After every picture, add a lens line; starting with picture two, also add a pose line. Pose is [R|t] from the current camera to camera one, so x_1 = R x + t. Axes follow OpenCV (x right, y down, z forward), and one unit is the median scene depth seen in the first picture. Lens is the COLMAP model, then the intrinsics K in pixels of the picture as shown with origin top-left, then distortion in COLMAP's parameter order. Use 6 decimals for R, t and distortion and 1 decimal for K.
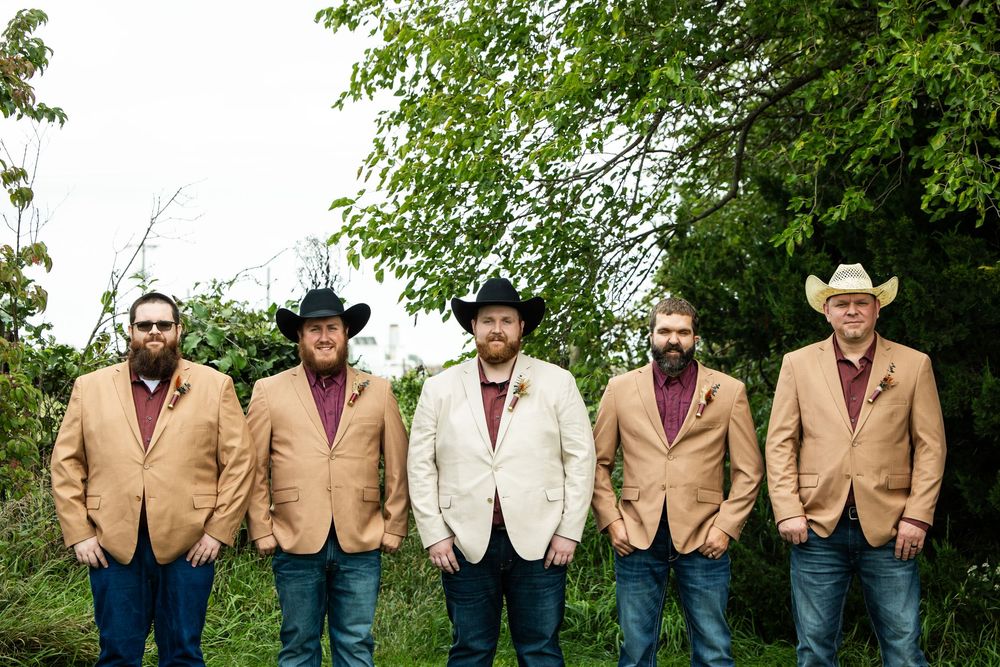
lens RADIAL K [[2999.2, 0, 500.0], [0, 2999.2, 333.5], [0, 0, 1]] dist [0.067347, 1.141259]
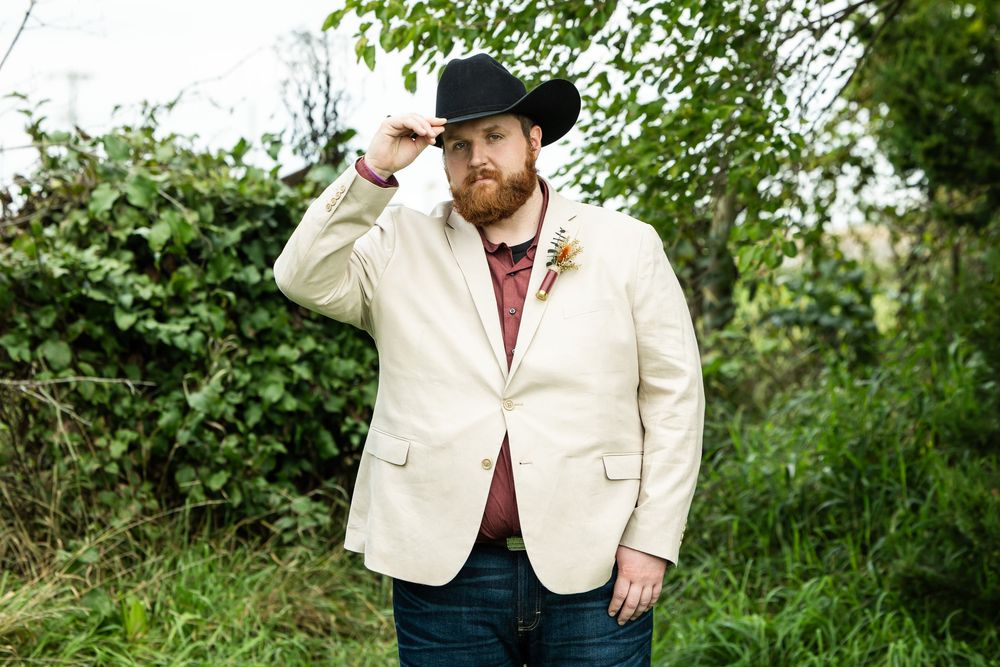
lens RADIAL K [[3870.4, 0, 486.5], [0, 3870.4, 331.9], [0, 0, 1]] dist [0.483128, 3.456572]
pose [[0.999635, -0.015821, -0.021894, -0.008328], [0.016530, 0.999332, 0.032587, 0.005184], [0.021364, -0.032937, 0.999229, 0.212541]]
